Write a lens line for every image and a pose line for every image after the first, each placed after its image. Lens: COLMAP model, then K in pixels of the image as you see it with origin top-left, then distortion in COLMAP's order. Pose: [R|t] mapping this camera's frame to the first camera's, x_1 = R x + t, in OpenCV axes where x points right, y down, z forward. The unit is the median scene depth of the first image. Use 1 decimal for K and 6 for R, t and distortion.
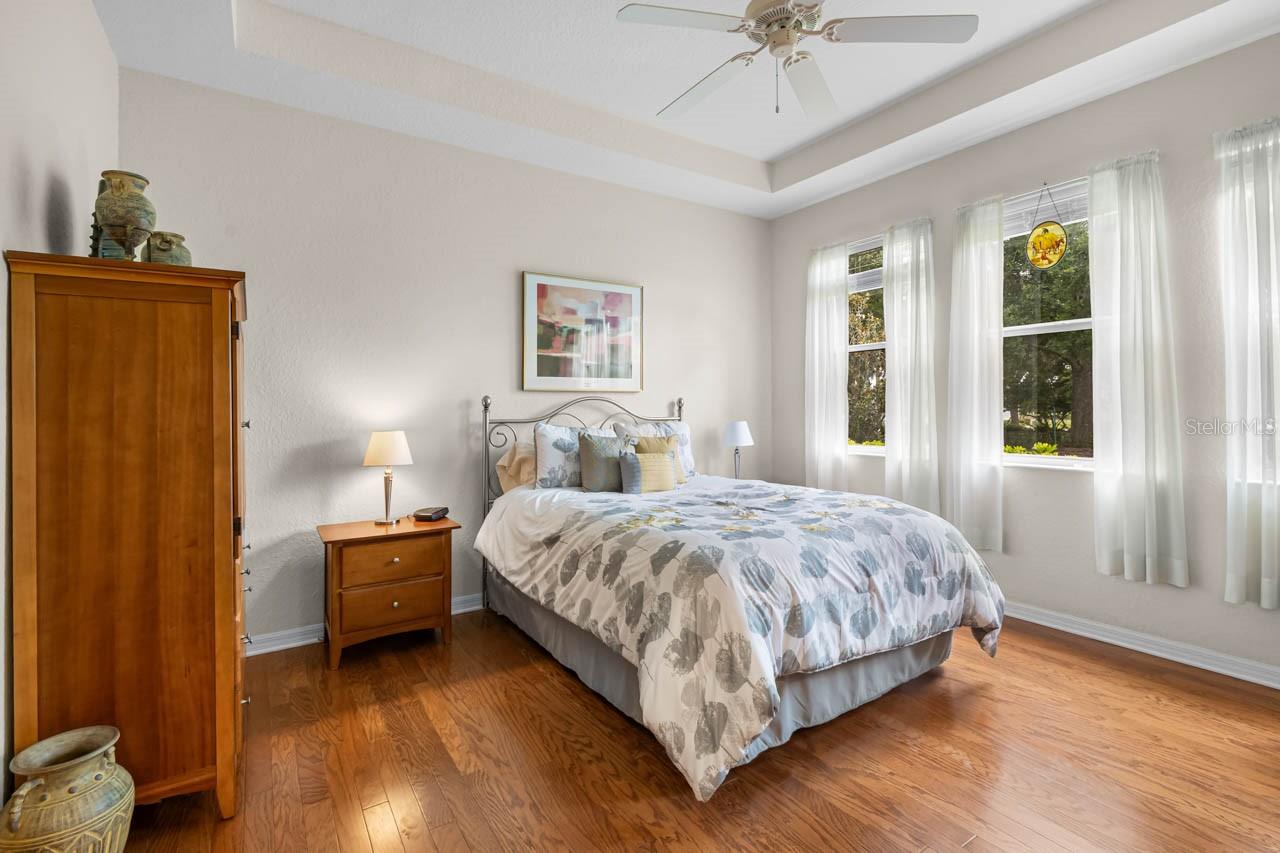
lens RADIAL K [[599.7, 0, 643.8], [0, 599.7, 386.3], [0, 0, 1]] dist [-0.001257, -0.000731]
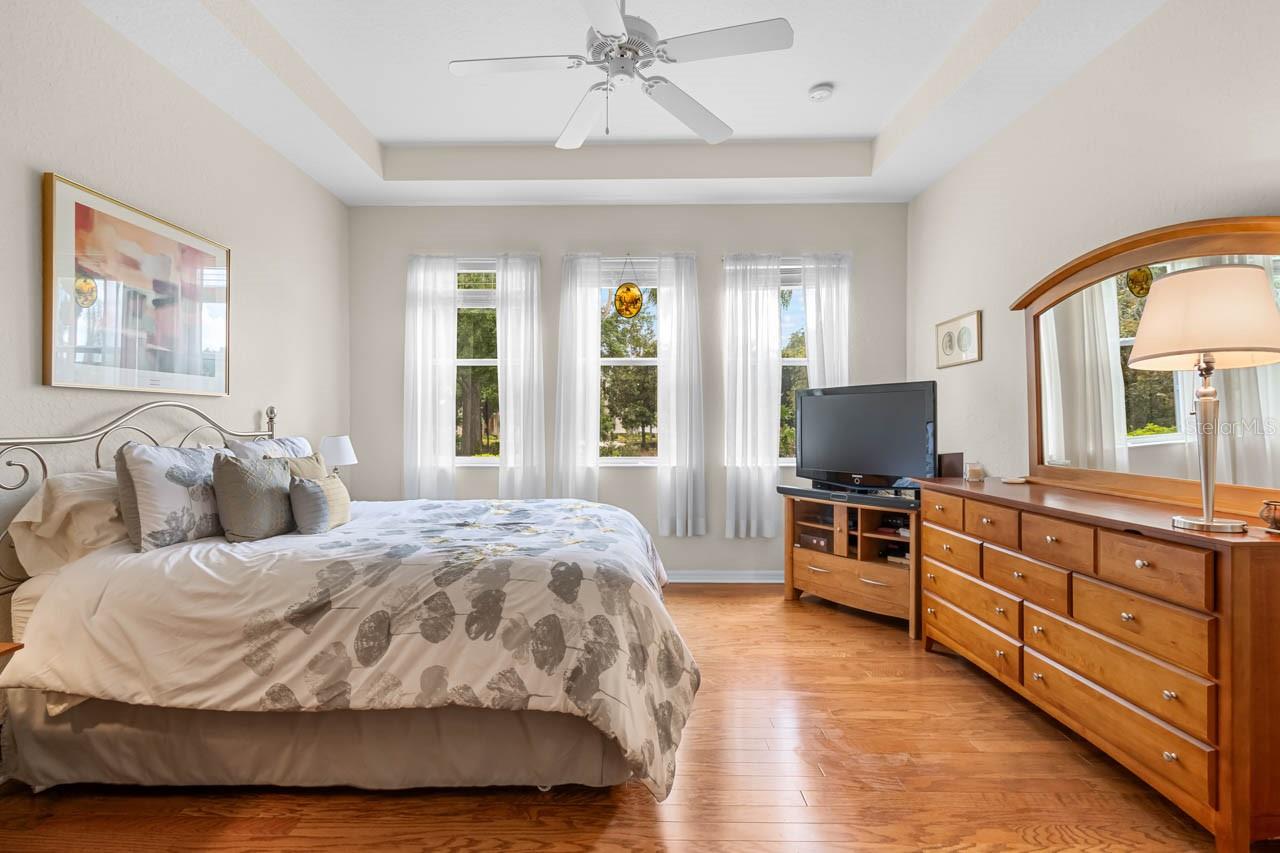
lens RADIAL K [[573.9, 0, 636.9], [0, 573.9, 420.0], [0, 0, 1]] dist [0.002870, -0.000234]
pose [[0.549831, 0.007684, 0.835241, -0.410772], [-0.033825, 0.999342, 0.013073, 0.015423], [-0.834591, -0.035440, 0.549729, 0.282937]]
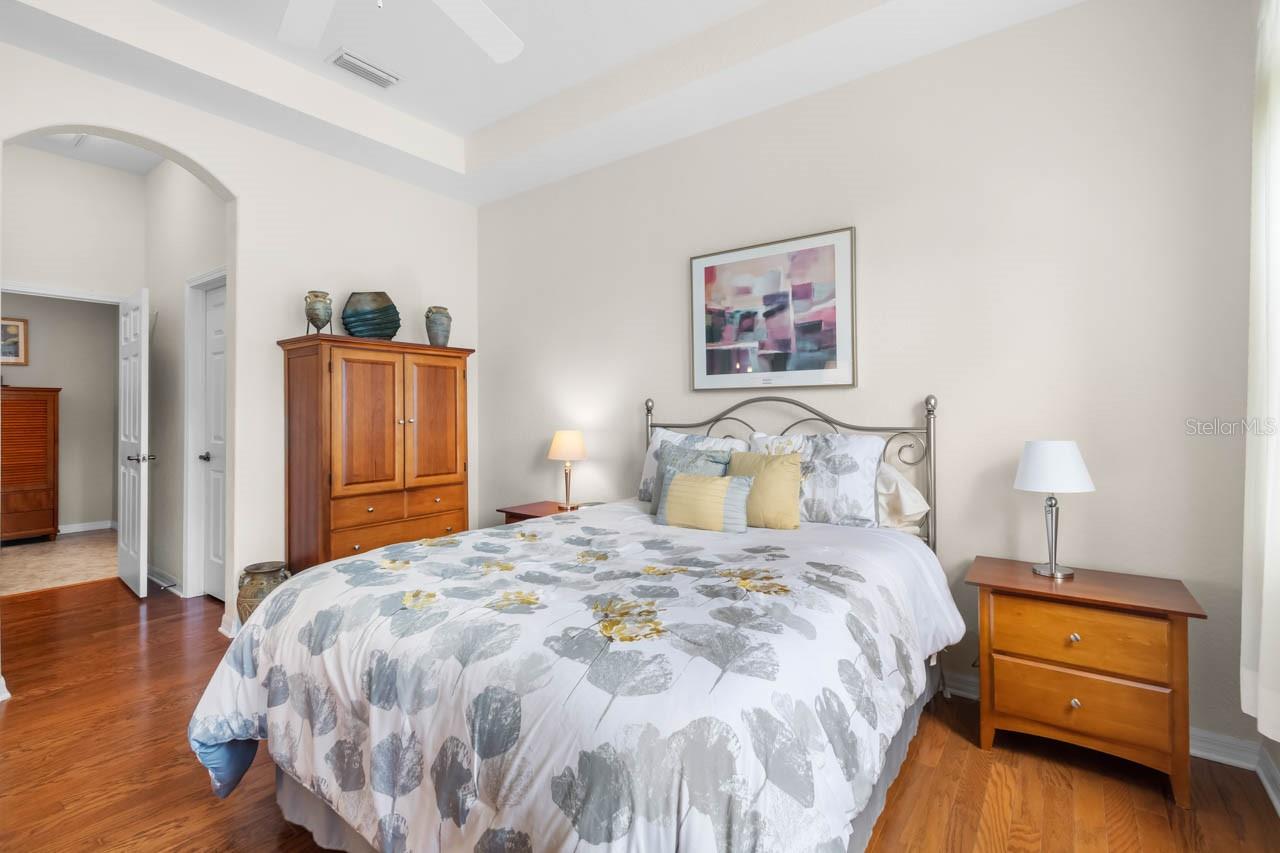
lens RADIAL K [[573.9, 0, 636.9], [0, 573.9, 420.0], [0, 0, 1]] dist [0.002870, -0.000234]
pose [[0.342354, 0.017273, -0.939412, 0.686848], [0.034398, 0.998930, 0.030903, 0.023426], [0.938941, -0.042894, 0.341394, 0.740317]]
